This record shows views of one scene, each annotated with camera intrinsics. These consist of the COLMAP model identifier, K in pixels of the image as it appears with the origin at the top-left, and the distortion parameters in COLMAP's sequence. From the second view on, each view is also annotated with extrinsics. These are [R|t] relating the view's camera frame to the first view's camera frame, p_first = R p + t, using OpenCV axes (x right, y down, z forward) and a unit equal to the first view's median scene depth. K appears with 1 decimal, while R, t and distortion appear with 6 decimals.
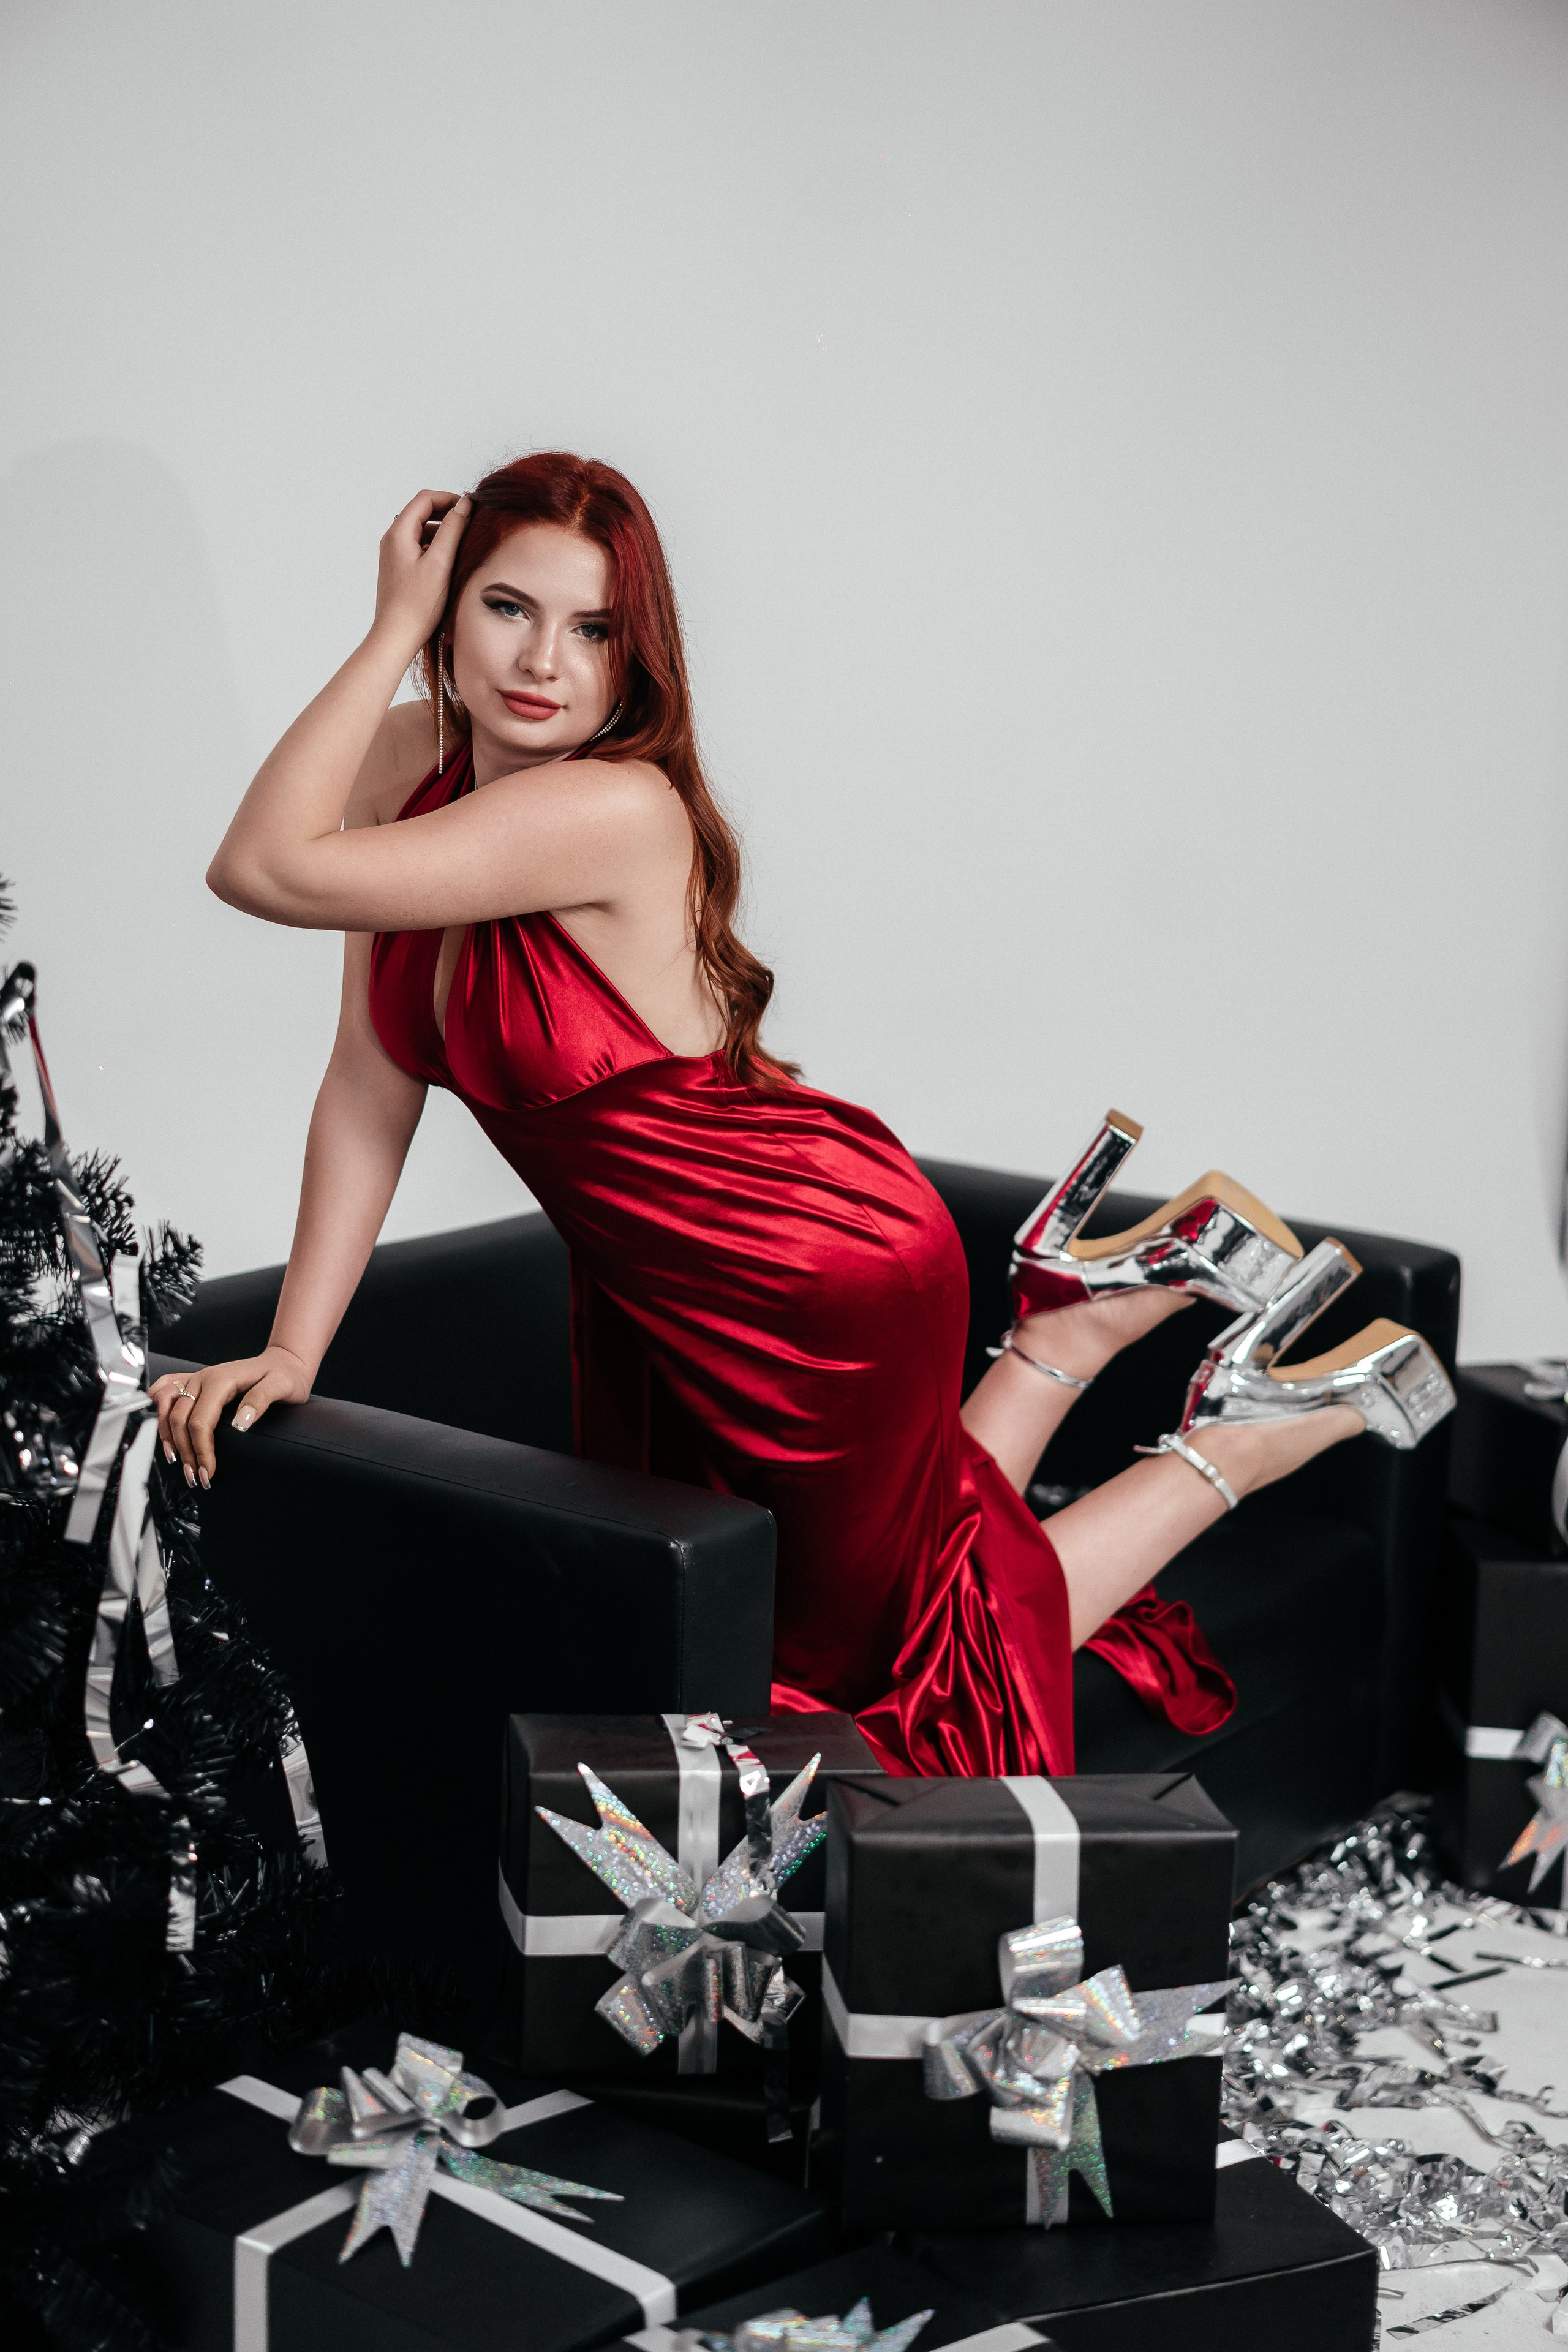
lens RADIAL K [[3650.1, 0, 774.4], [0, 3650.1, 1165.8], [0, 0, 1]] dist [0.051910, 0.000000]
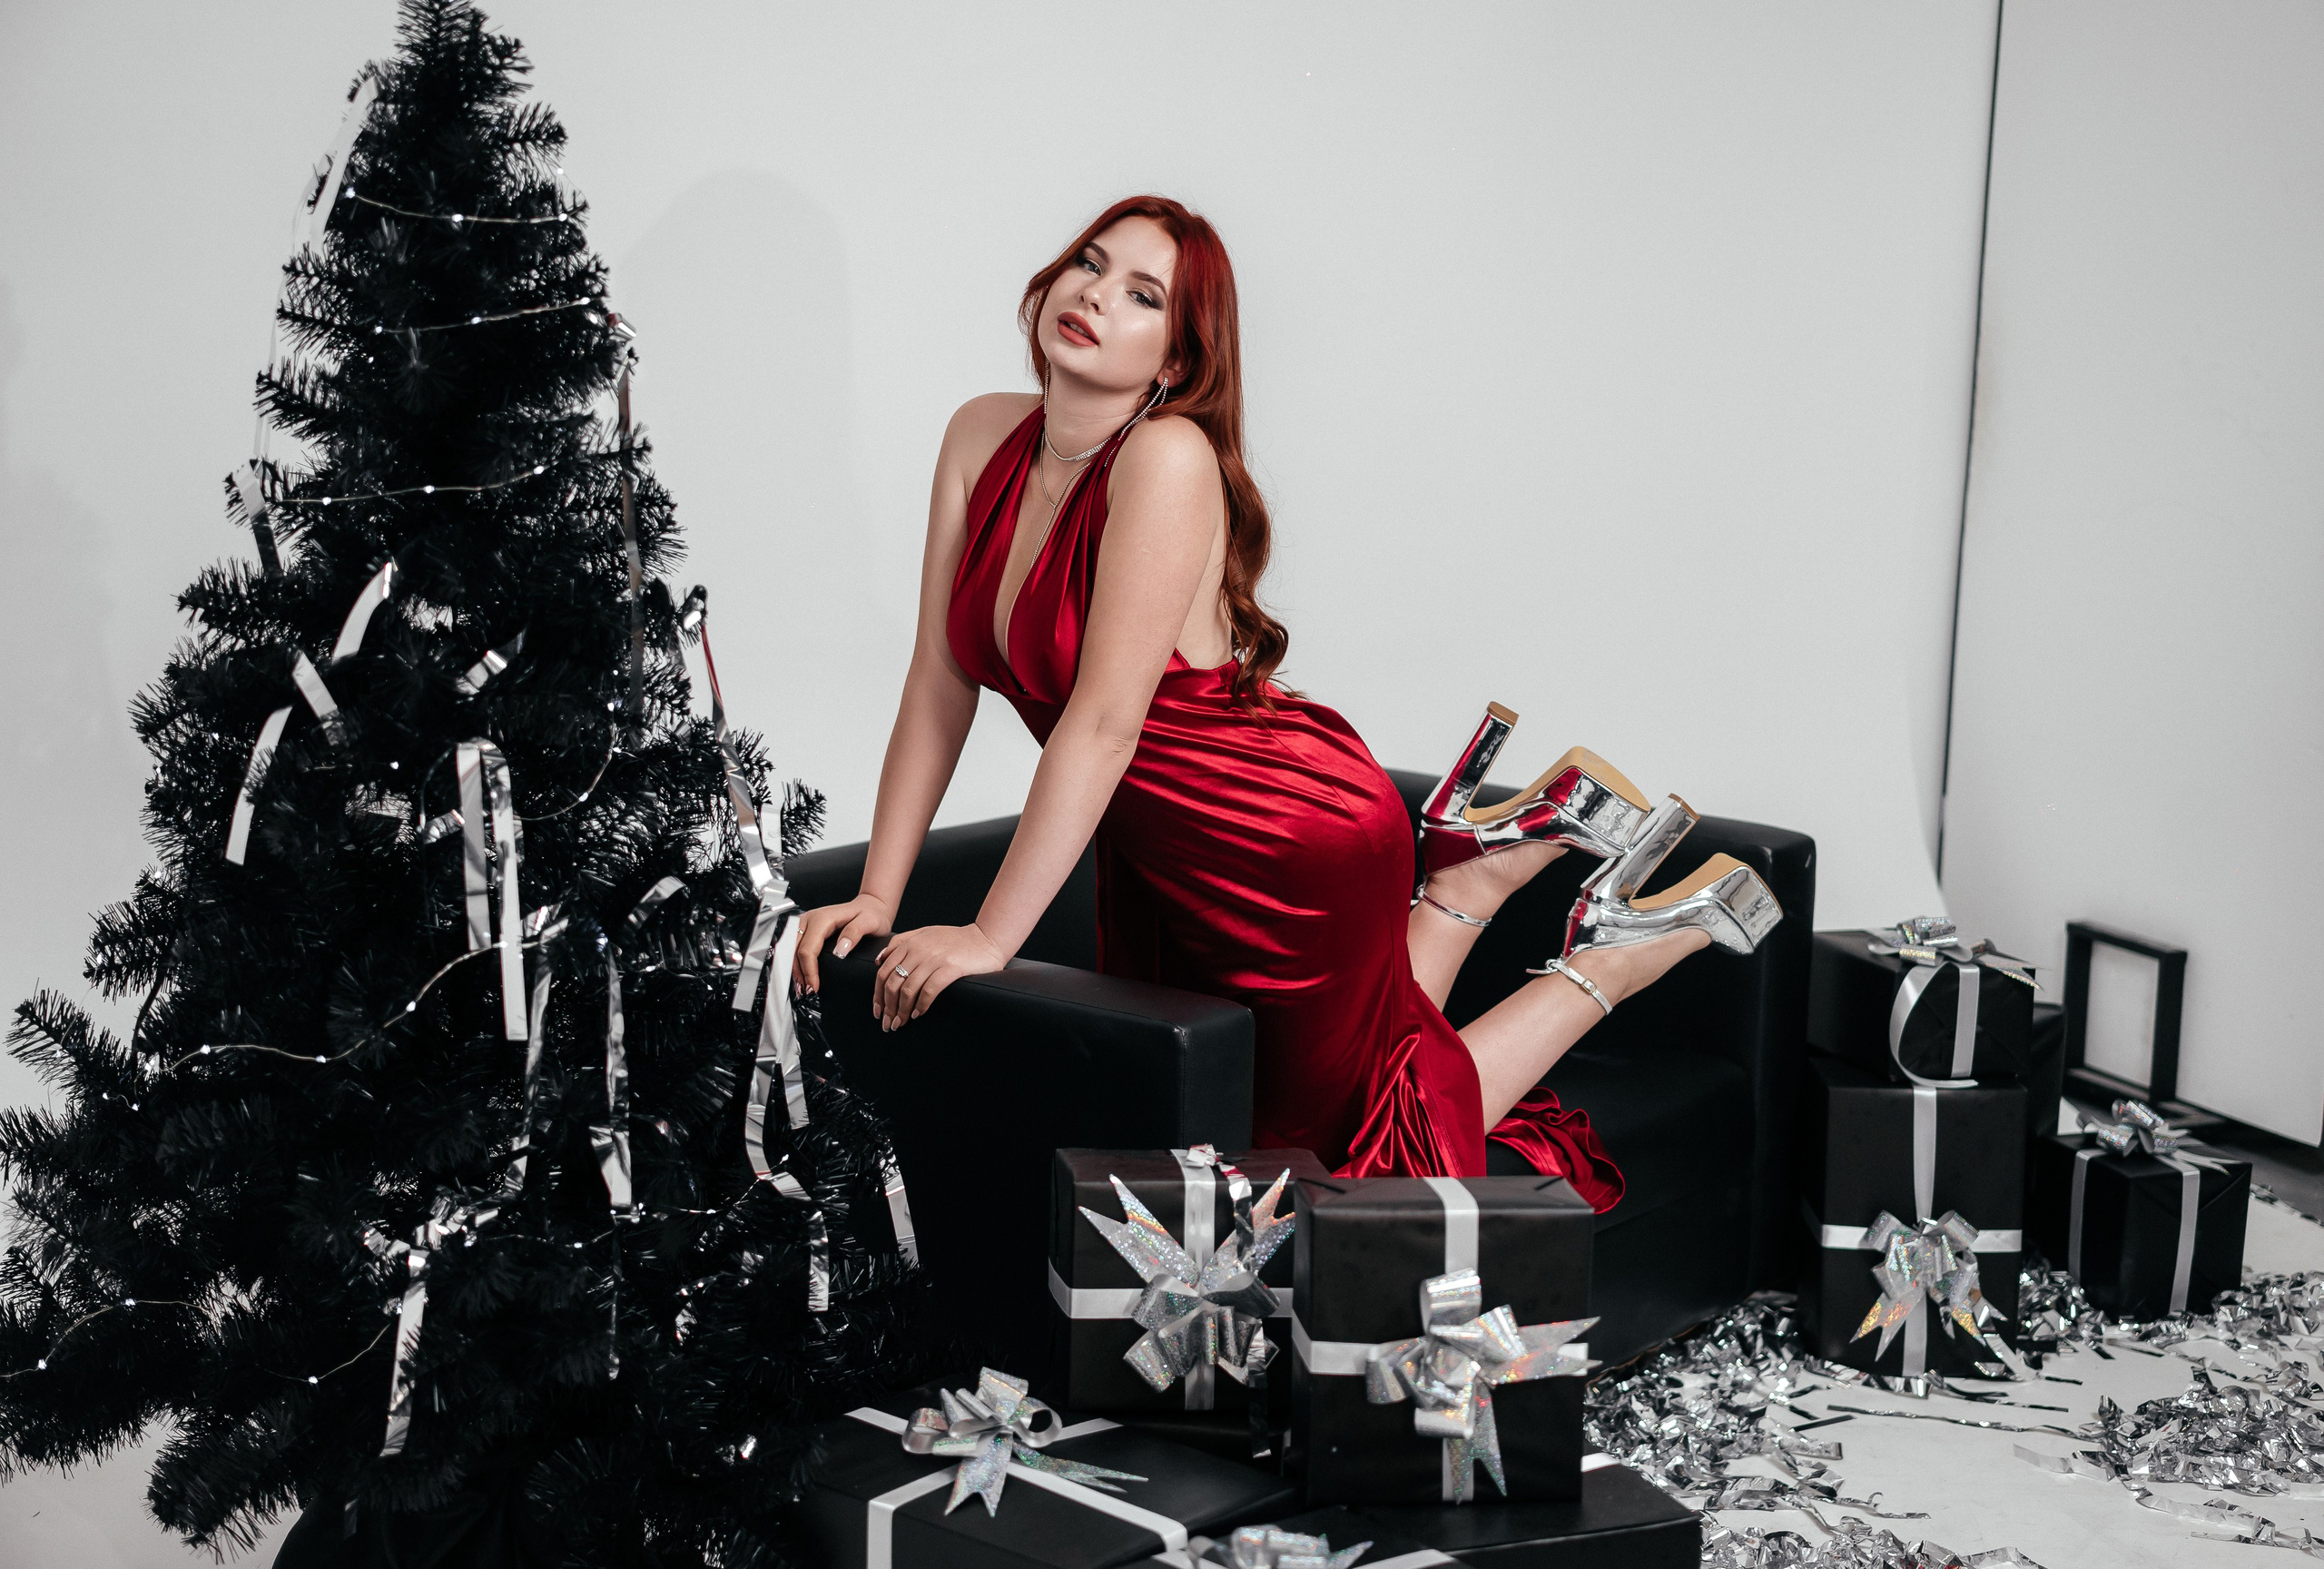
lens RADIAL K [[3655.3, 0, 1174.3], [0, 3655.3, 792.8], [0, 0, 1]] dist [0.113076, 0.000000]
pose [[0.999789, -0.007250, -0.019204, -0.002826], [0.006901, 0.999811, -0.018201, 0.046554], [0.019332, 0.018065, 0.999650, -0.349890]]
